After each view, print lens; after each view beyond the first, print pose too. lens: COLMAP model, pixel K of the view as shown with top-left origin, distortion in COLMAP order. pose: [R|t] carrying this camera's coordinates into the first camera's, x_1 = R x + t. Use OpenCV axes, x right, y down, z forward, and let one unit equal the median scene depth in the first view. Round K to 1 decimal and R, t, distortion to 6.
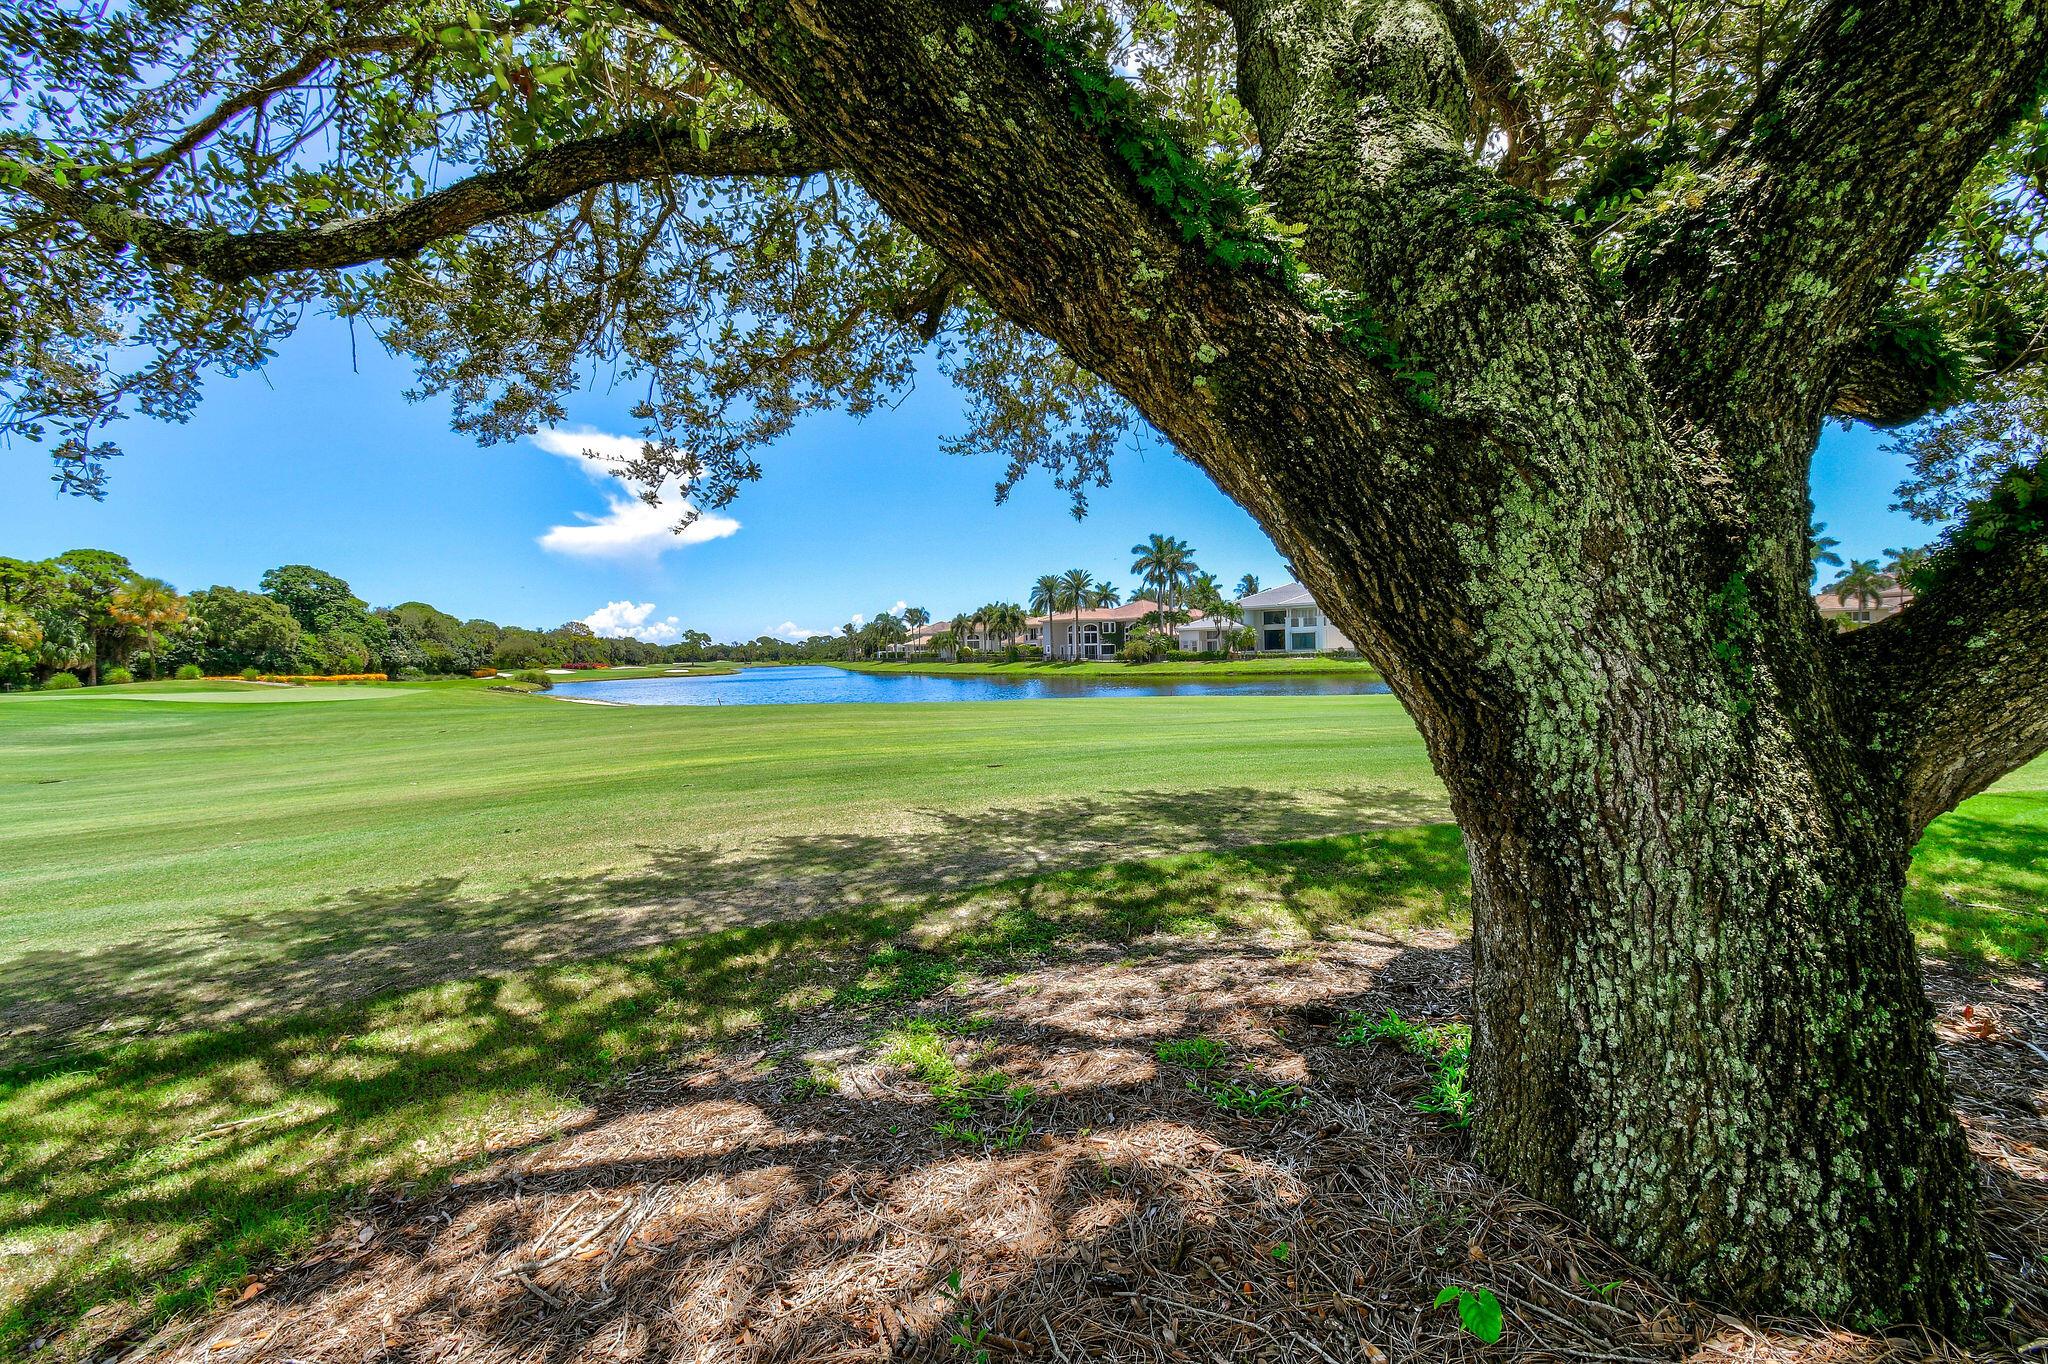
lens RADIAL K [[899.7, 0, 1038.9], [0, 899.7, 671.9], [0, 0, 1]] dist [0.017595, -0.000814]
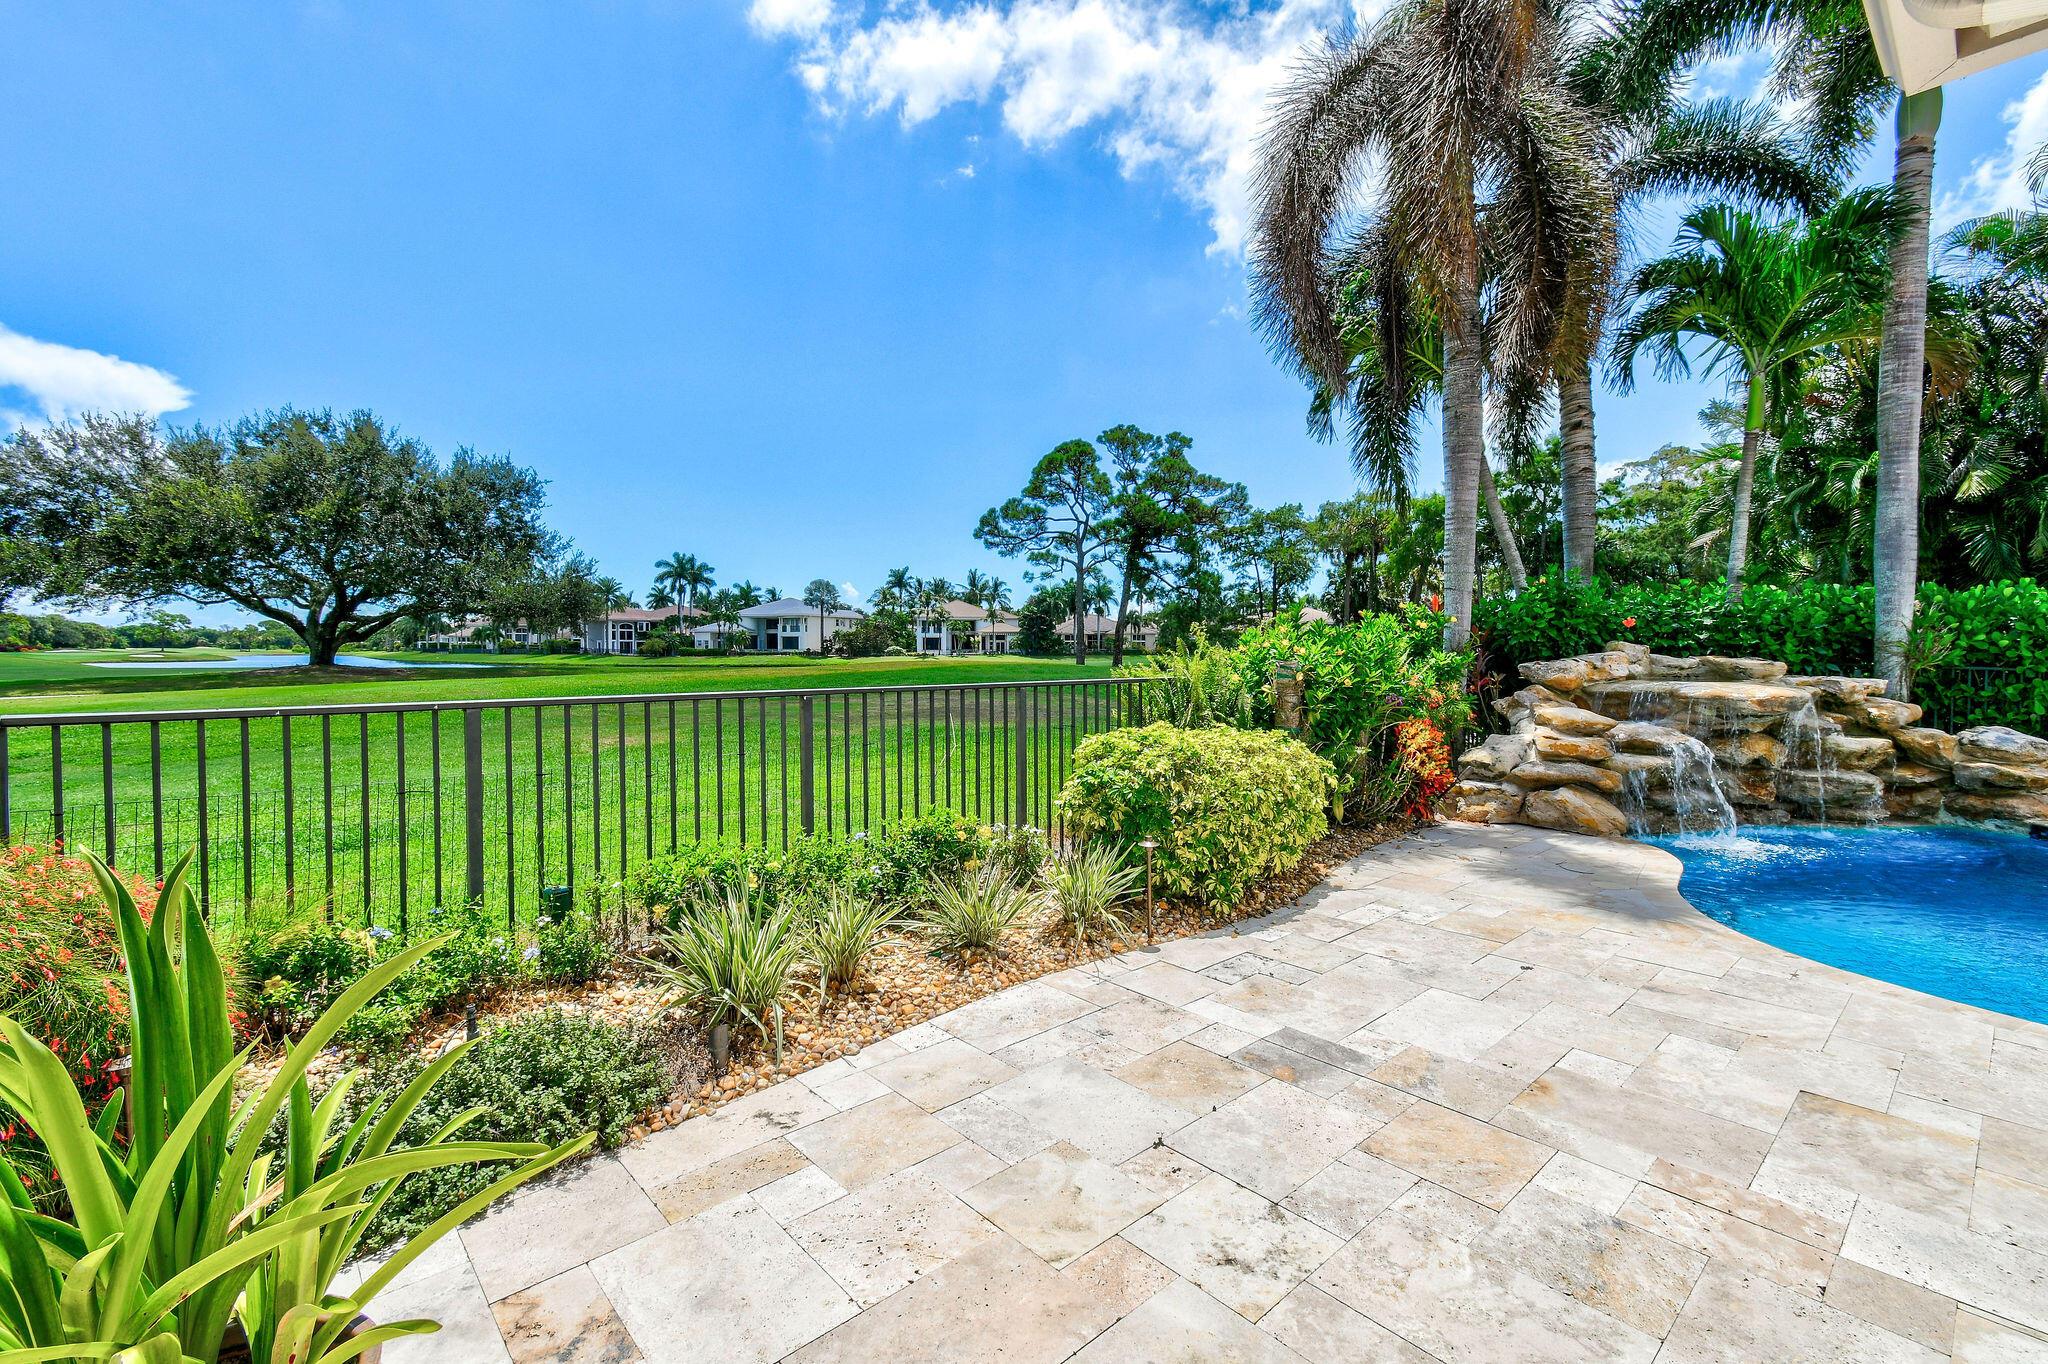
lens RADIAL K [[899.7, 0, 1038.9], [0, 899.7, 671.9], [0, 0, 1]] dist [0.017595, -0.000814]
pose [[0.920758, 0.015909, 0.389811, 0.103562], [-0.015646, 0.999870, -0.003850, 0.006483], [-0.389821, -0.002554, 0.920887, -0.313119]]
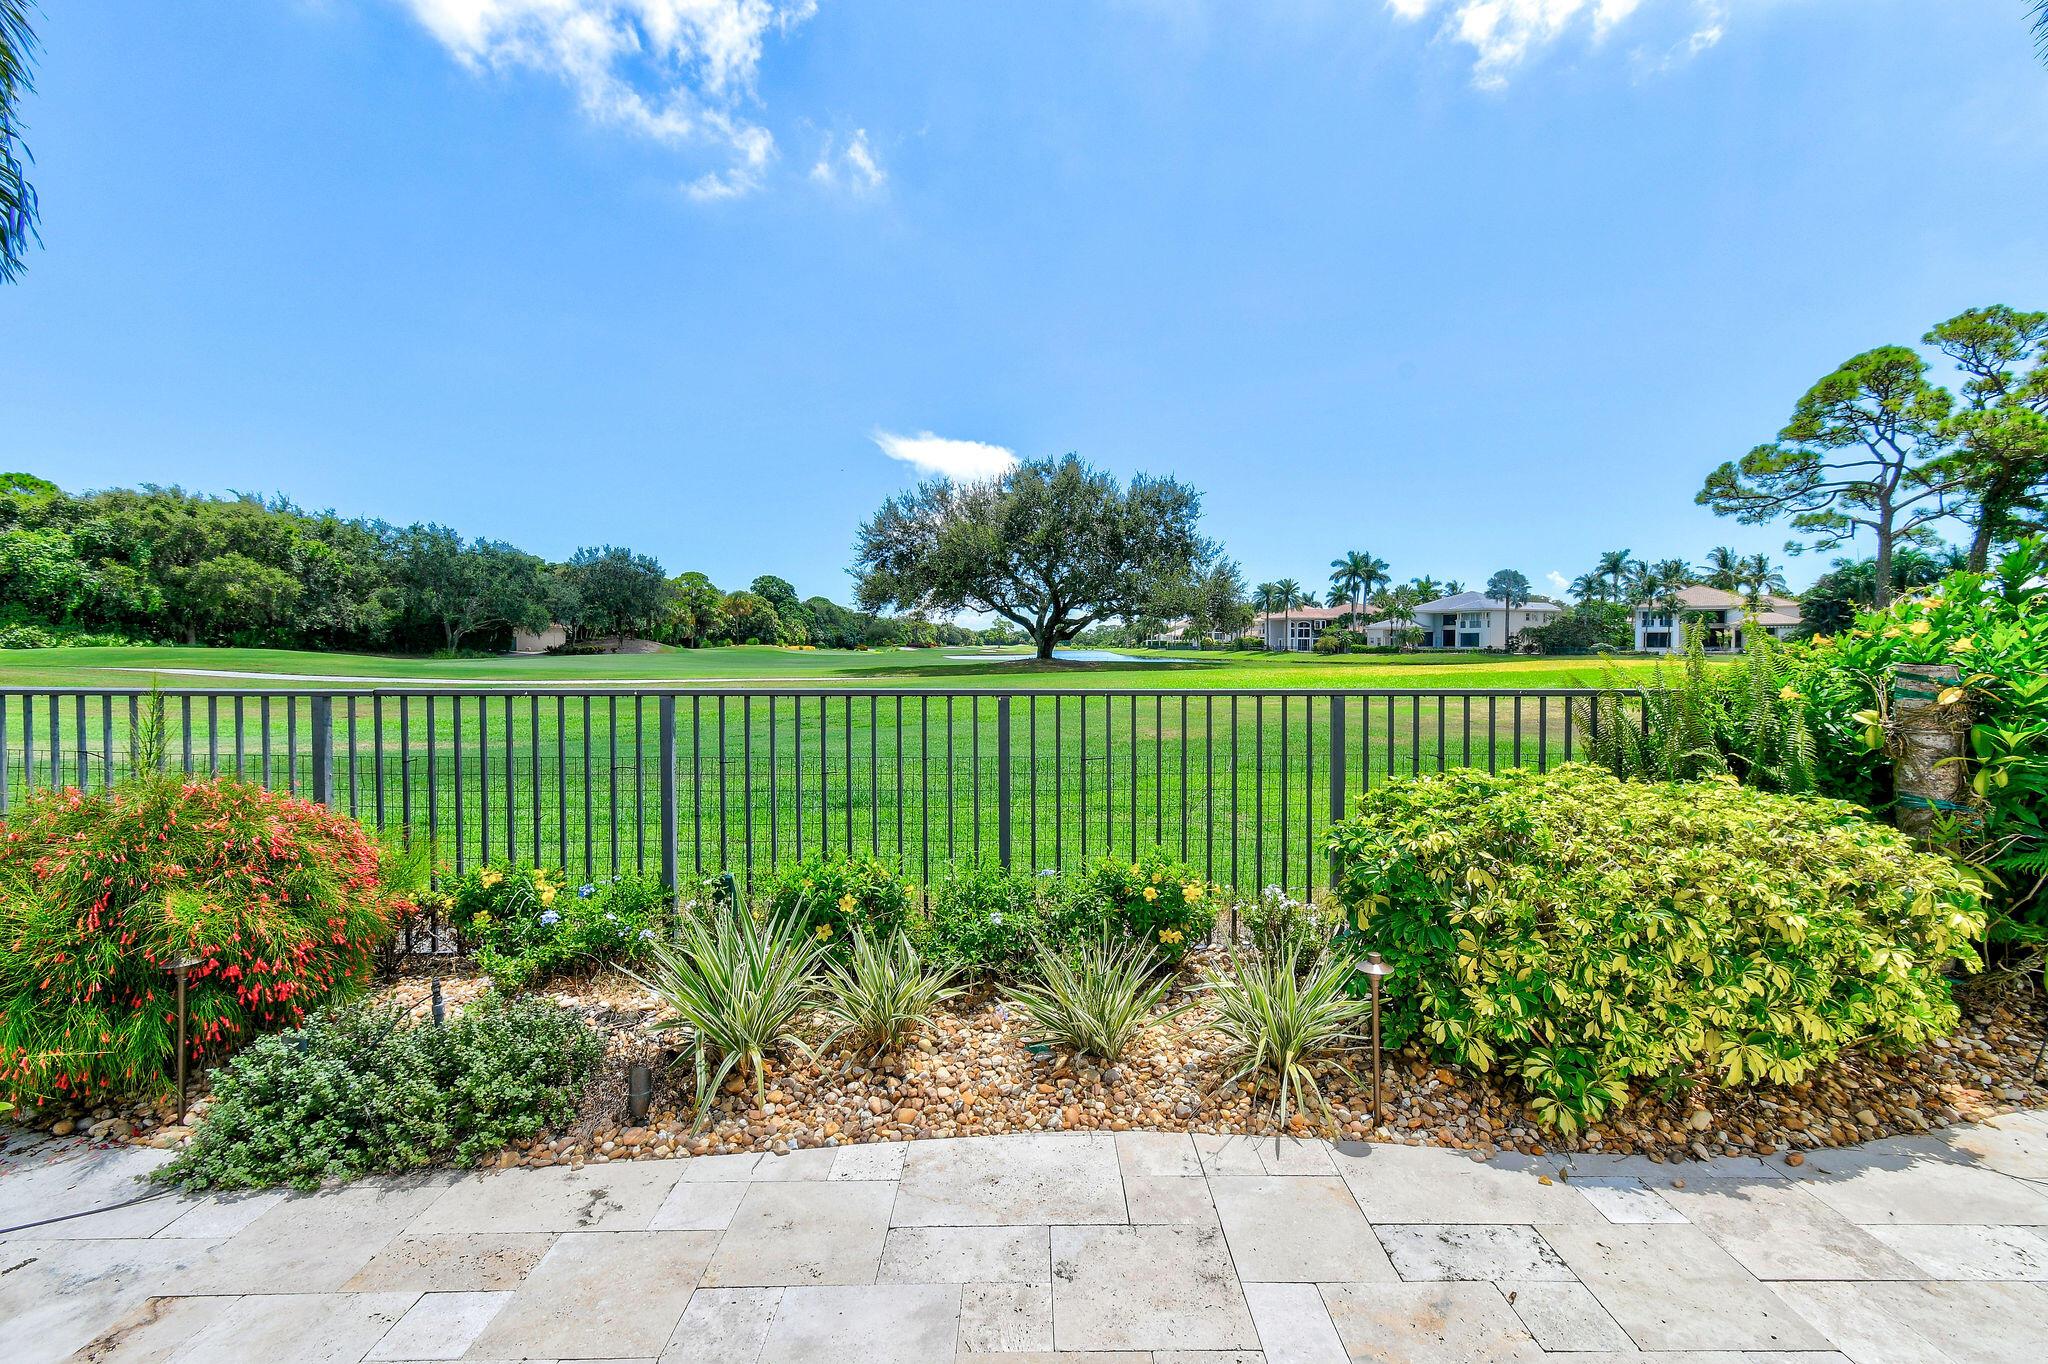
lens RADIAL K [[898.4, 0, 1038.0], [0, 898.4, 671.4], [0, 0, 1]] dist [0.026206, -0.007531]
pose [[0.946498, 0.036780, -0.320606, 0.120235], [-0.033056, 0.999308, 0.017053, 0.006054], [0.321012, -0.005543, 0.947059, -0.304782]]
